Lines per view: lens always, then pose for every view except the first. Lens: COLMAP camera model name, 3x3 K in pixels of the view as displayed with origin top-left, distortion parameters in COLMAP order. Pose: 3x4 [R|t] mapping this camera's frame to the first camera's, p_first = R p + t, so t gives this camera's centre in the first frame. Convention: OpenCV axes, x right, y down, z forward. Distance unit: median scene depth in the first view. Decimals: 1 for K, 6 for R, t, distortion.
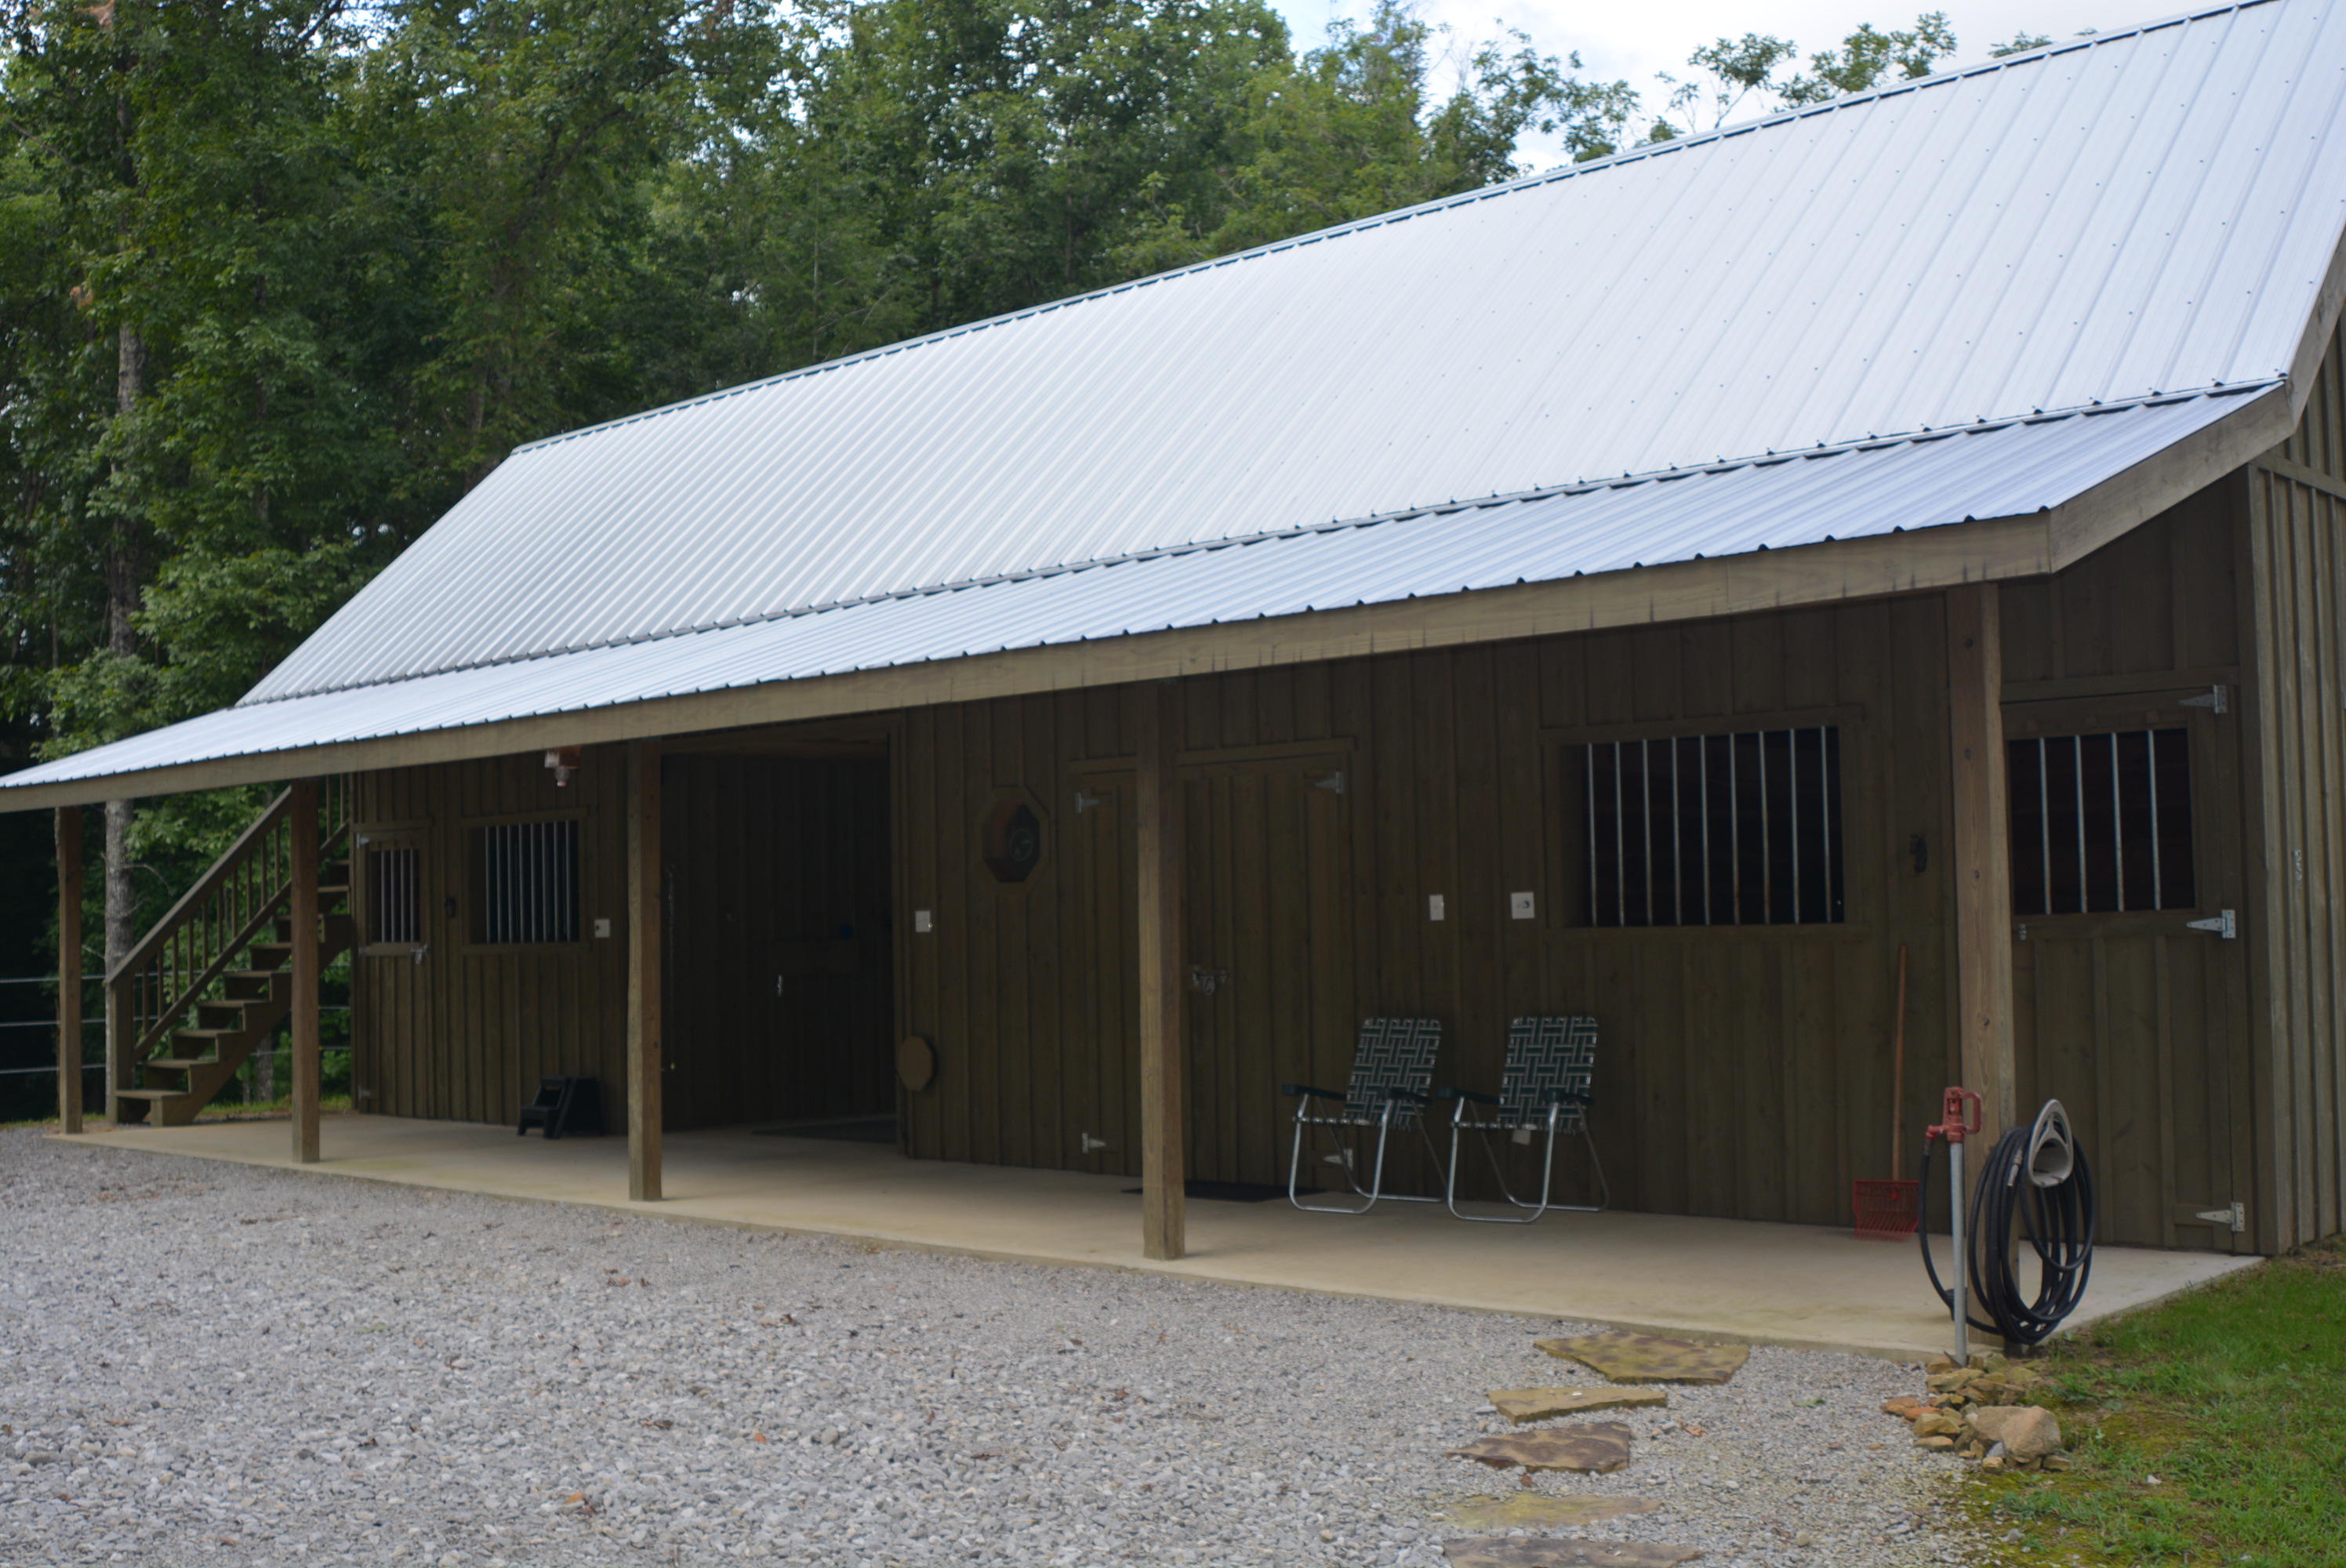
lens RADIAL K [[2460.1, 0, 1174.2], [0, 2460.1, 792.0], [0, 0, 1]] dist [-0.097998, 0.000000]
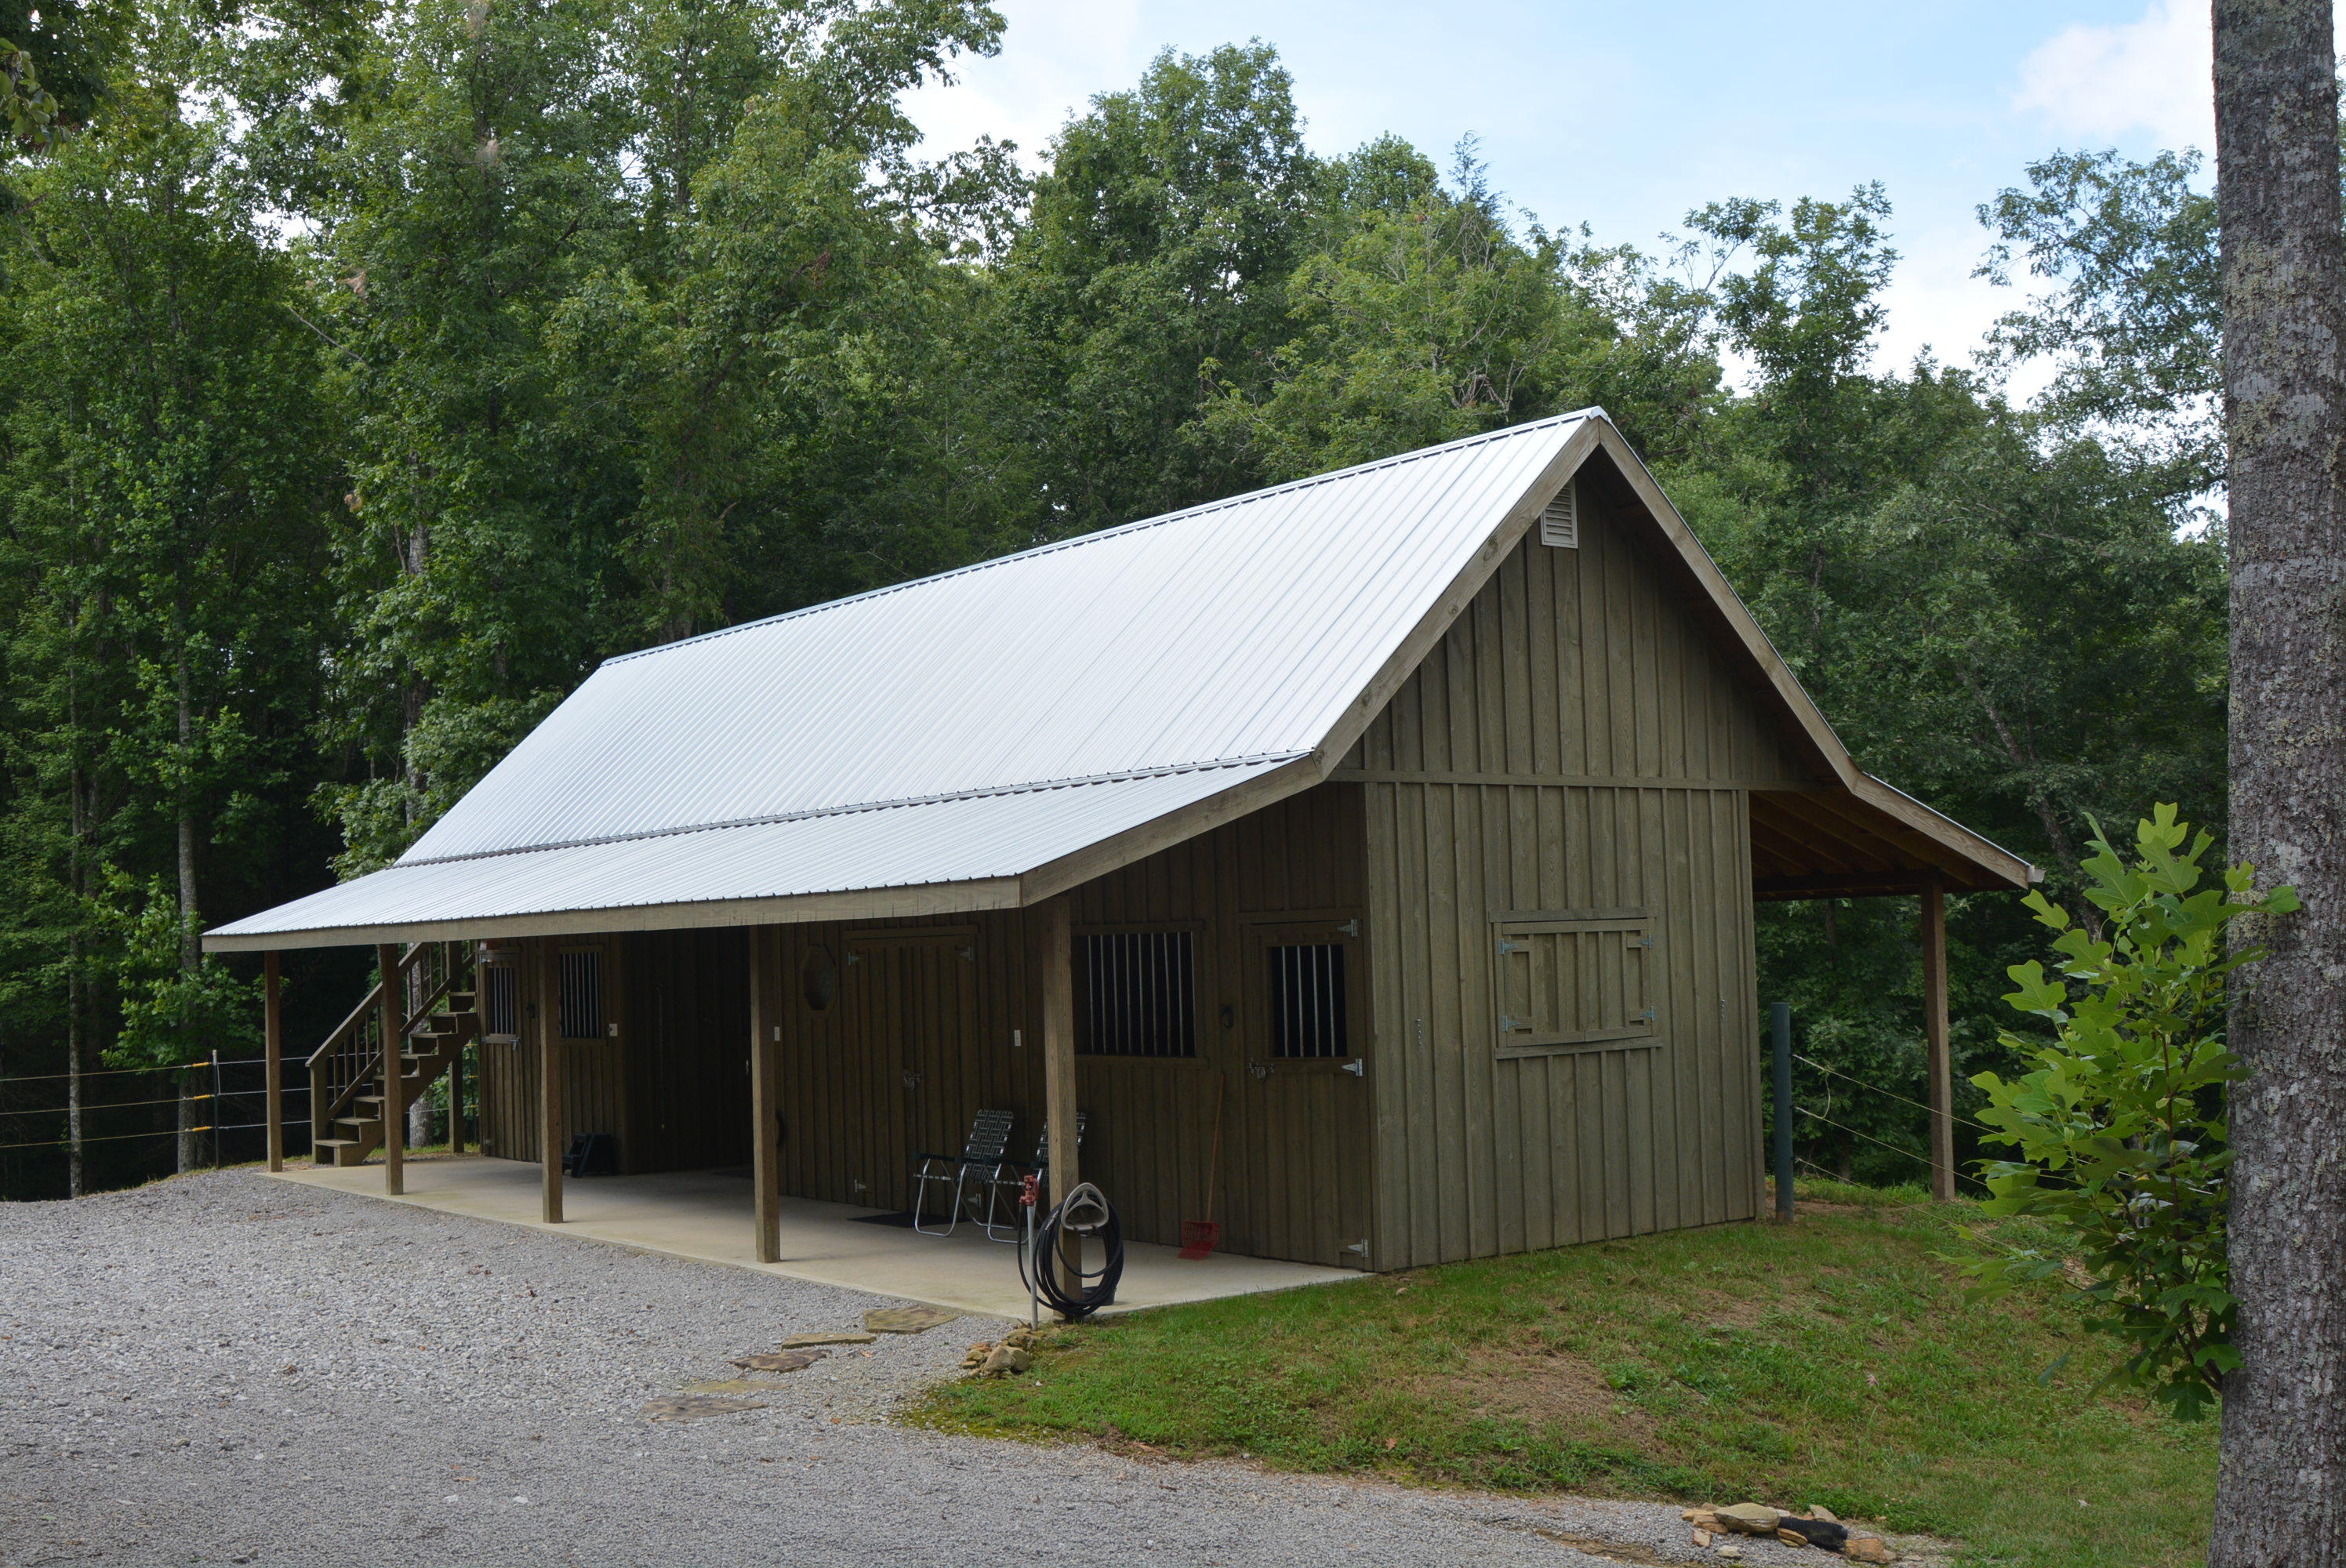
lens RADIAL K [[2460.1, 0, 1170.6], [0, 2460.1, 778.4], [0, 0, 1]] dist [-0.097998, 0.000000]
pose [[0.986488, -0.023258, -0.162174, 0.256478], [0.021774, 0.999703, -0.010922, -0.054435], [0.162380, 0.007243, 0.986702, -0.283788]]
